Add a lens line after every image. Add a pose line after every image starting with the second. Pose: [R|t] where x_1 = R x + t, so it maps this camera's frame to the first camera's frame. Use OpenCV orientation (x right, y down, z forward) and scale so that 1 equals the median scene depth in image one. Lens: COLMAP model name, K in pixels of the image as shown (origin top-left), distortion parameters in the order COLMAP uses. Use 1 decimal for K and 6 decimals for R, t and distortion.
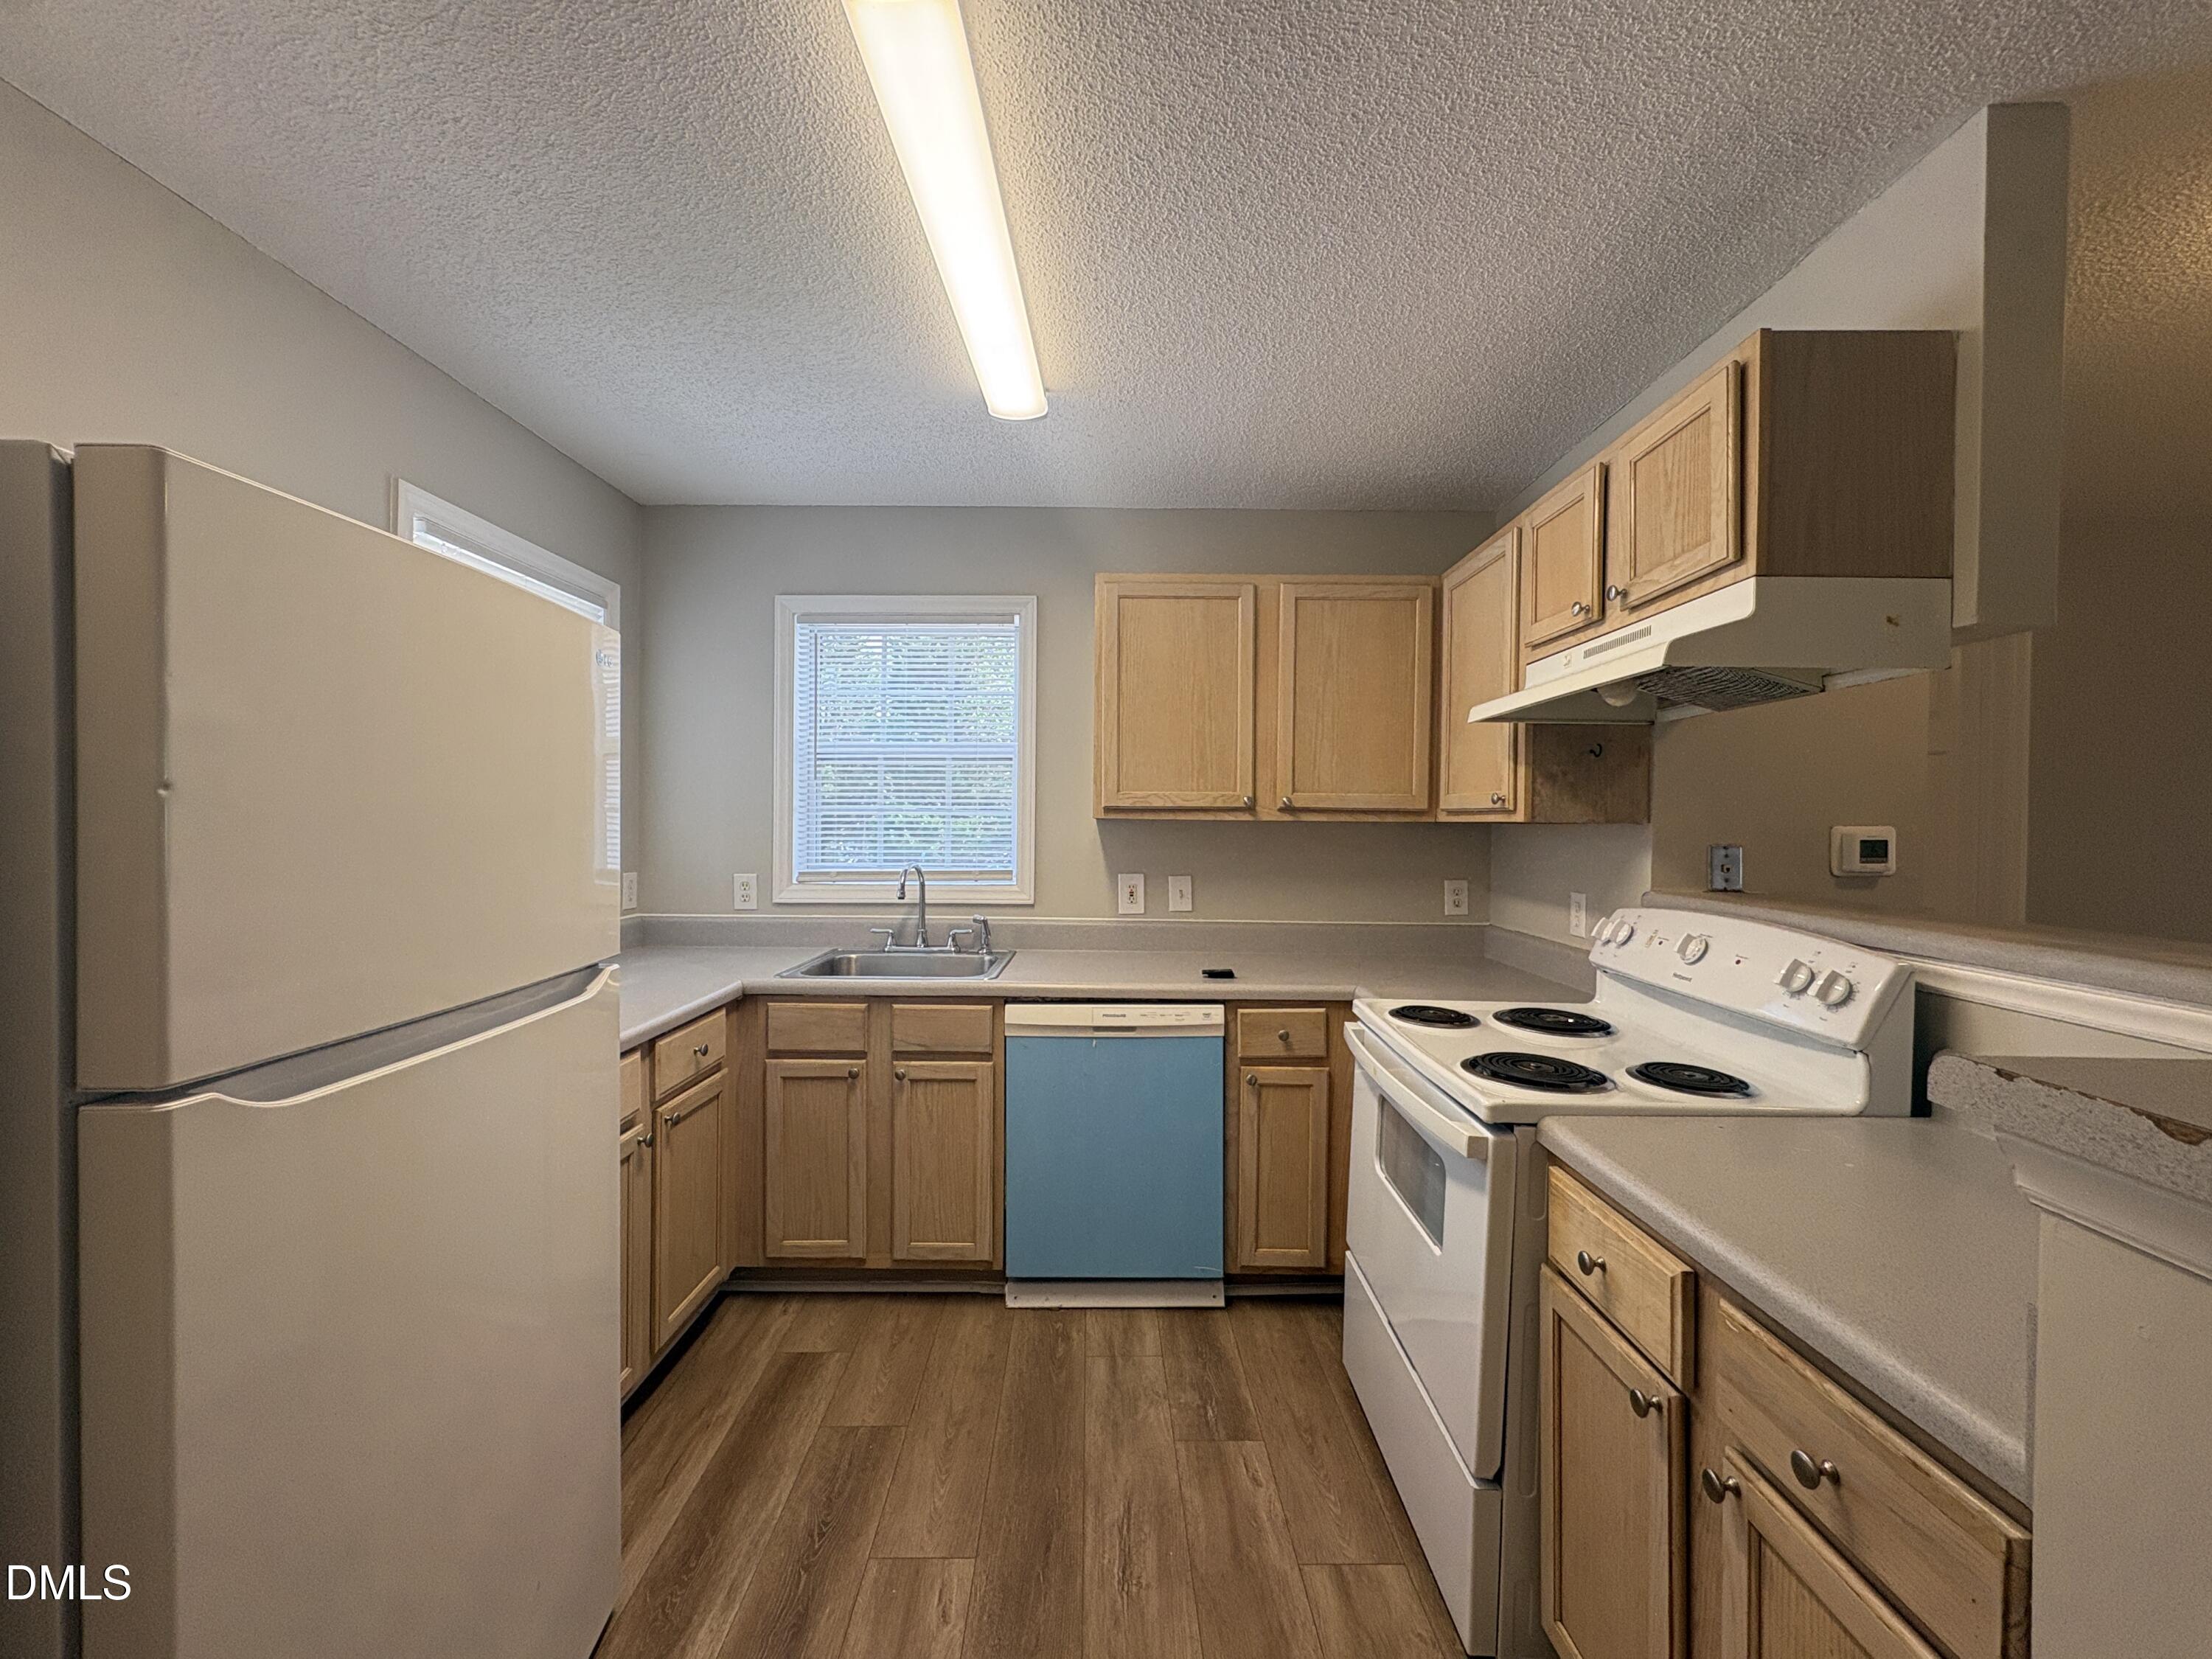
lens RADIAL K [[874.0, 0, 1106.0], [0, 874.0, 829.5], [0, 0, 1]] dist [0.005058, 0.000152]
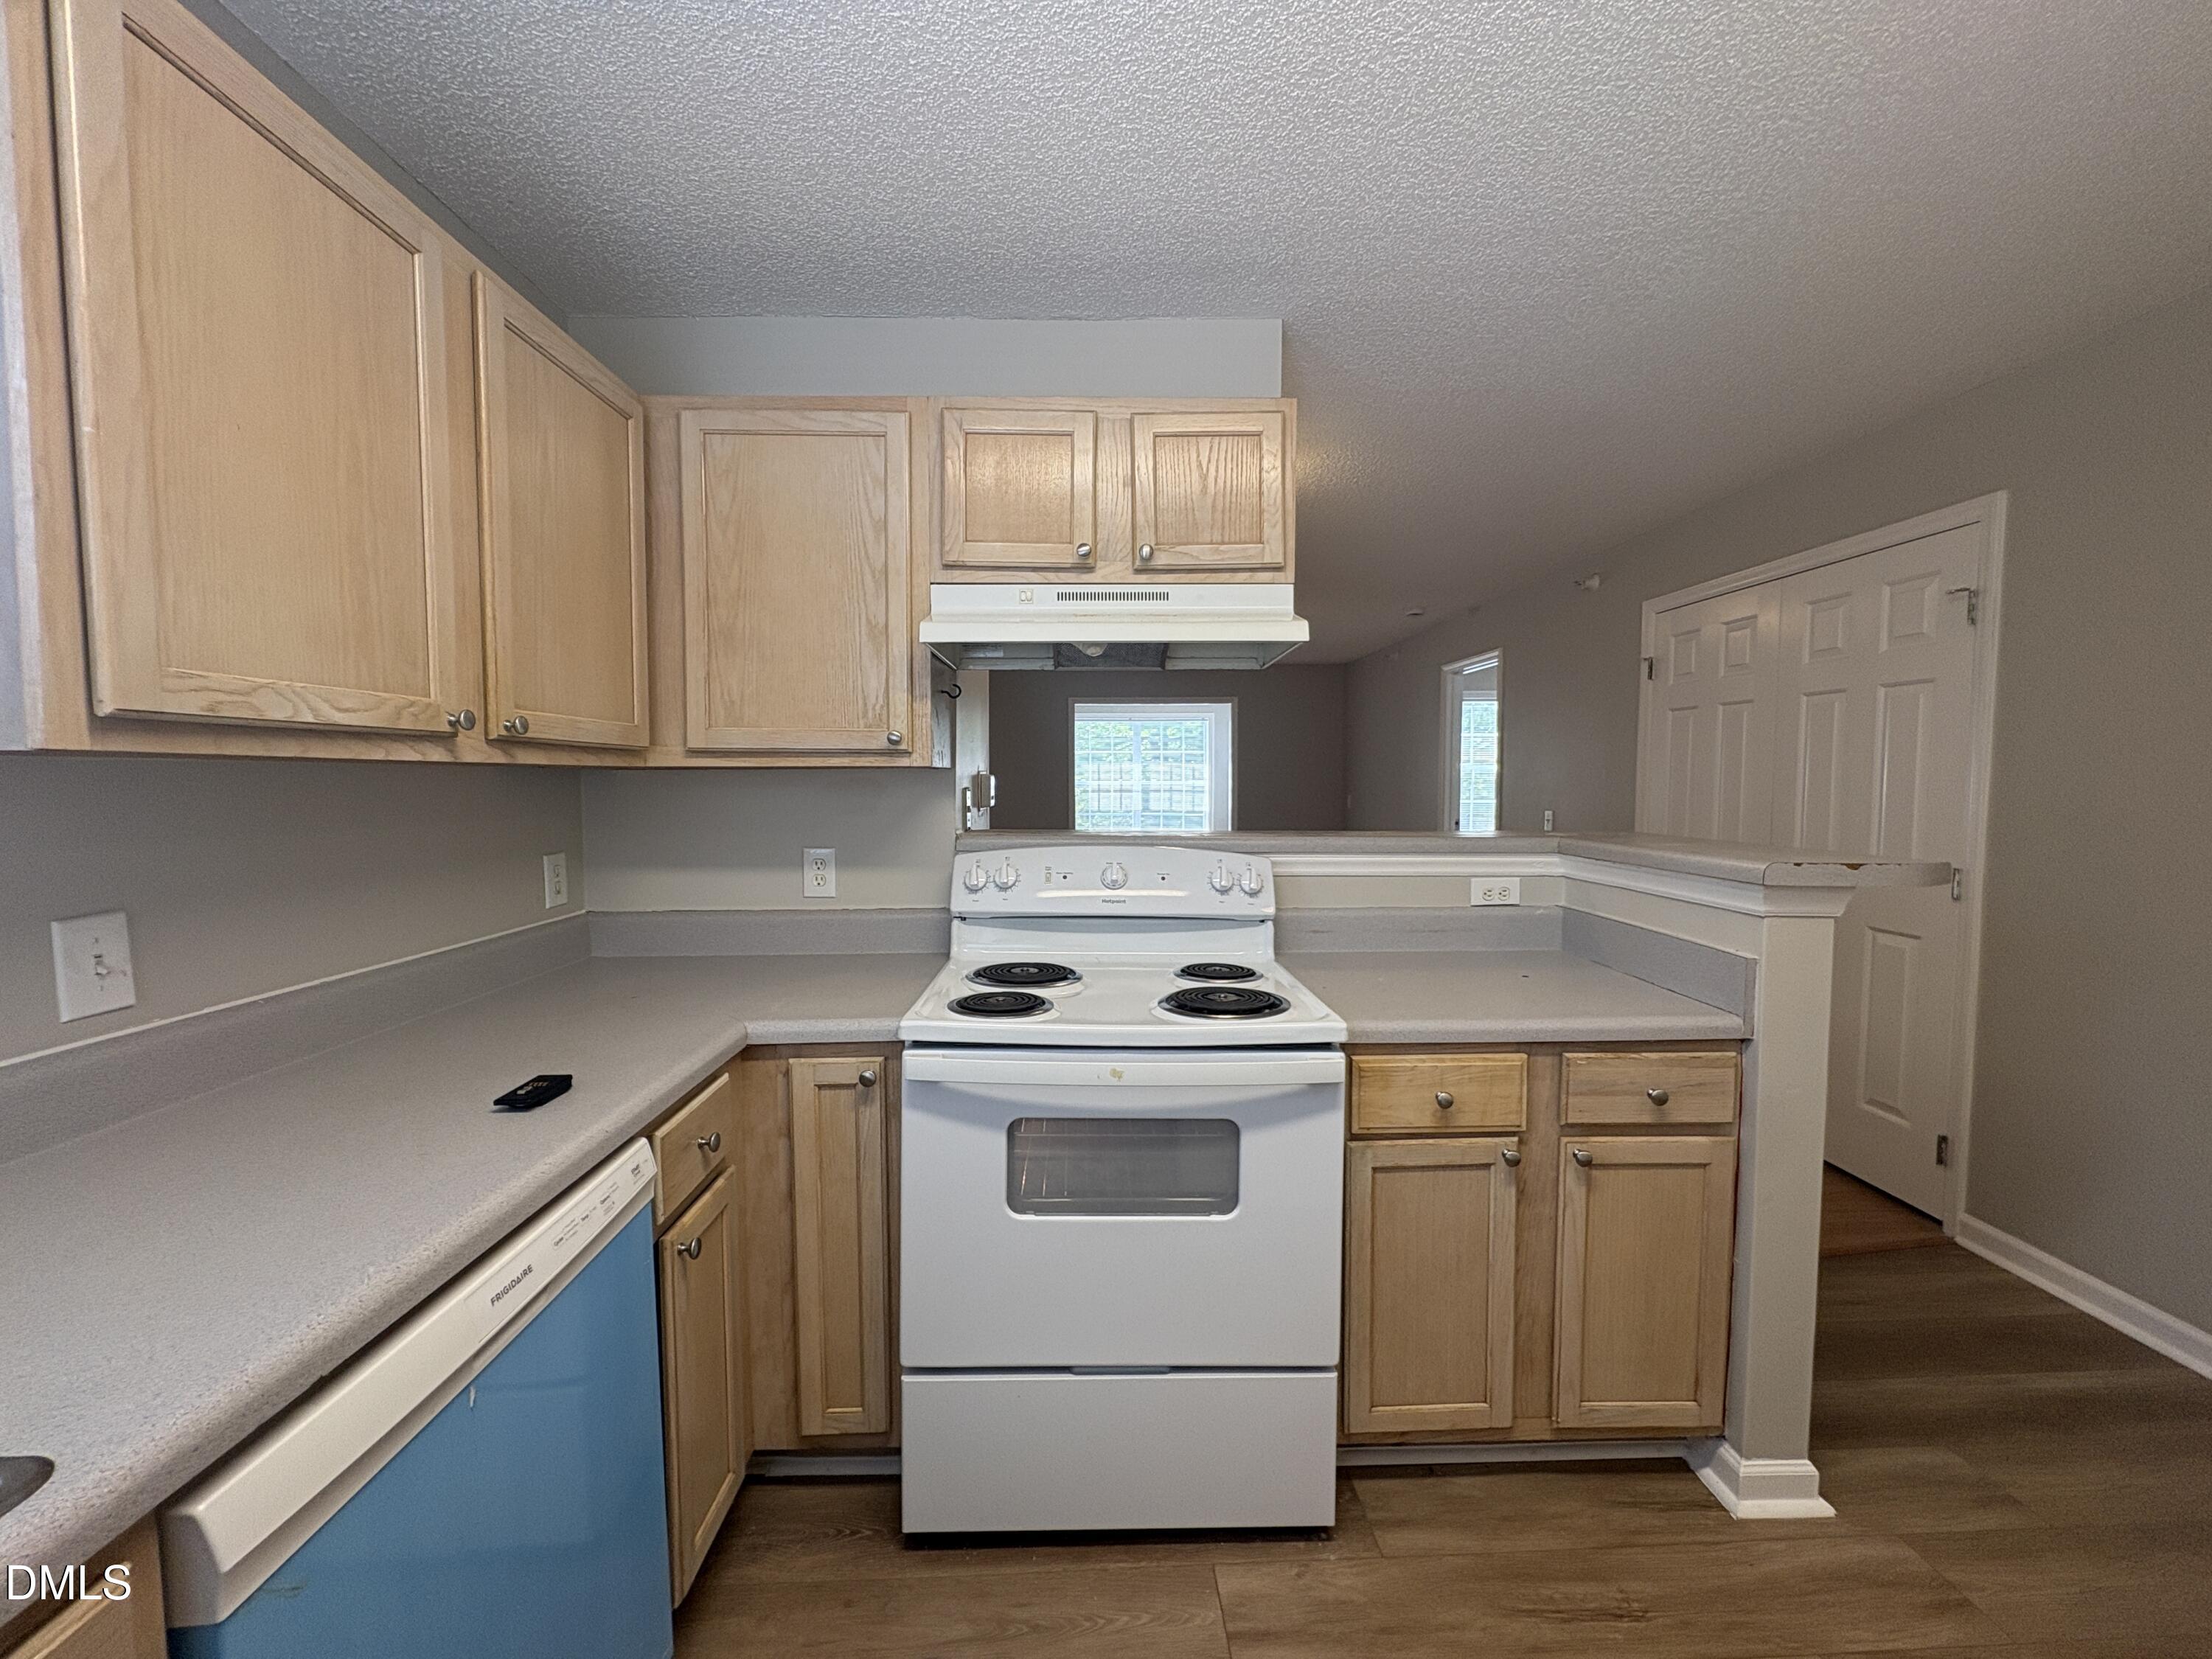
lens RADIAL K [[882.9, 0, 1105.7], [0, 882.9, 823.9], [0, 0, 1]] dist [-0.000337, 0.000042]
pose [[-0.033918, -0.061303, 0.997543, -0.320455], [0.009274, 0.998055, 0.061650, -0.003296], [-0.999382, 0.011342, -0.033284, 0.681037]]
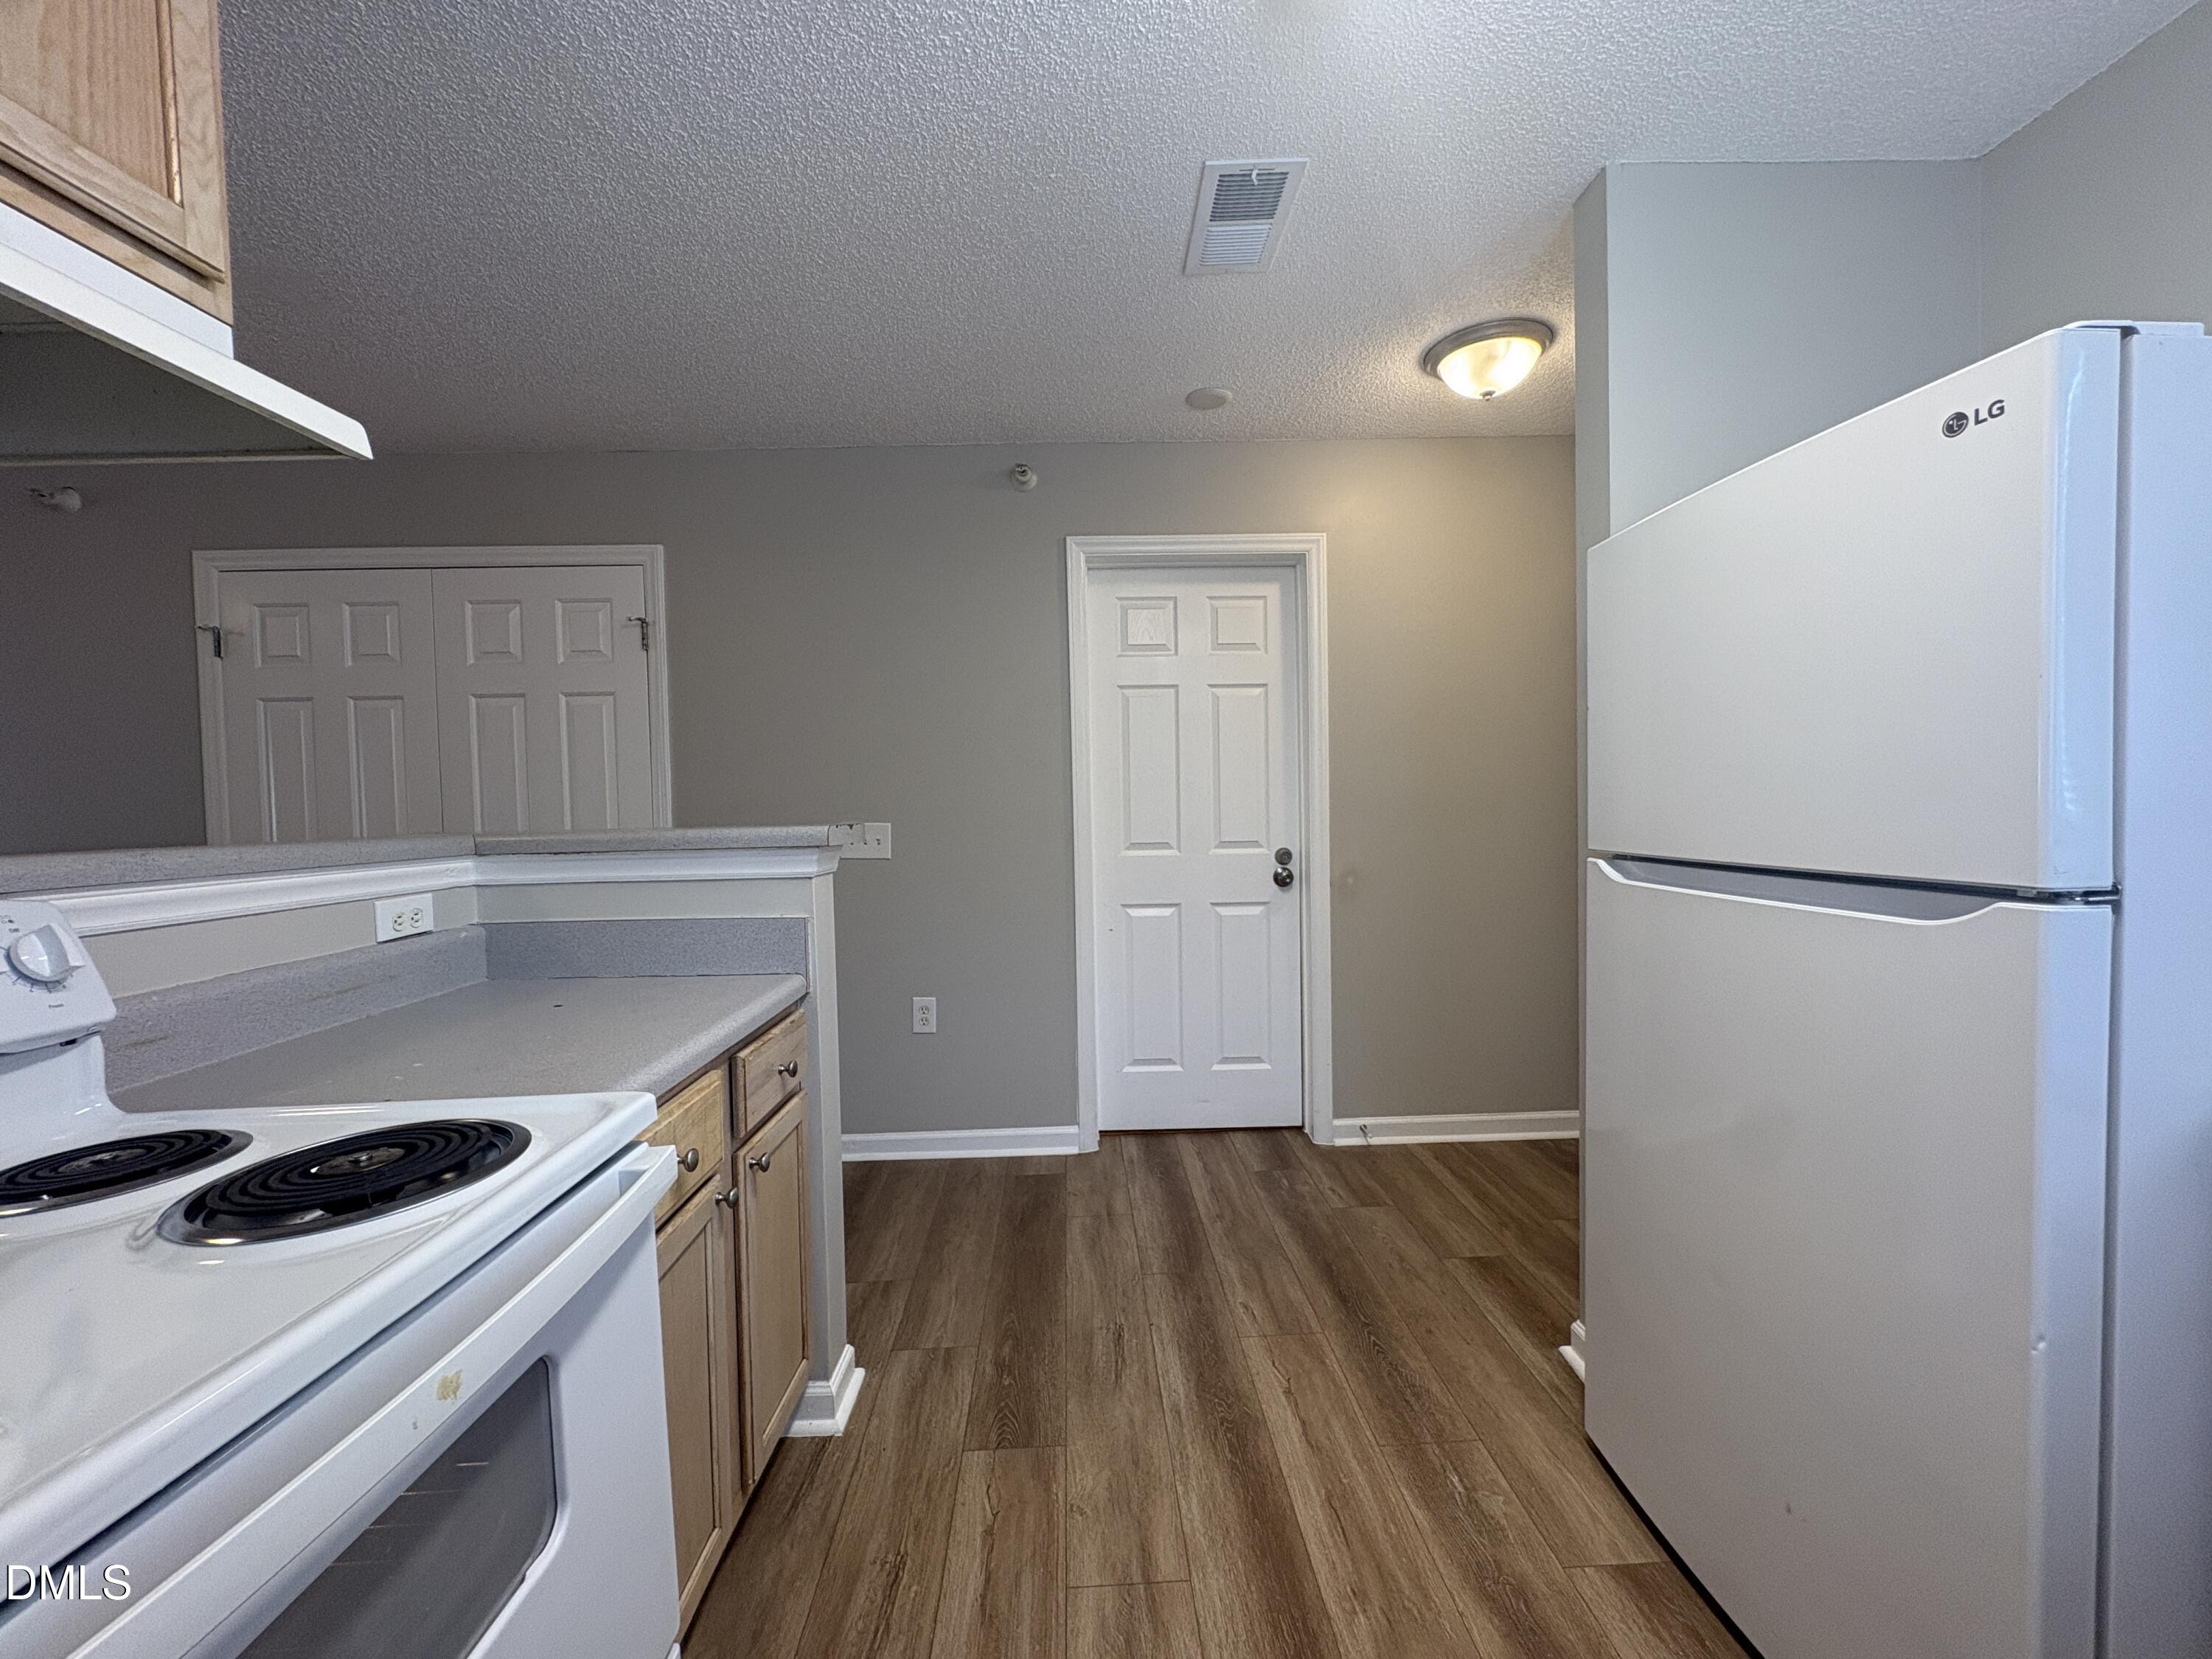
lens RADIAL K [[882.9, 0, 1105.7], [0, 882.9, 823.9], [0, 0, 1]] dist [-0.000337, 0.000042]
pose [[-0.999257, 0.016303, -0.034928, 0.045926], [0.014983, 0.999175, 0.037752, 0.038337], [0.035514, 0.037201, -0.998677, 0.870102]]
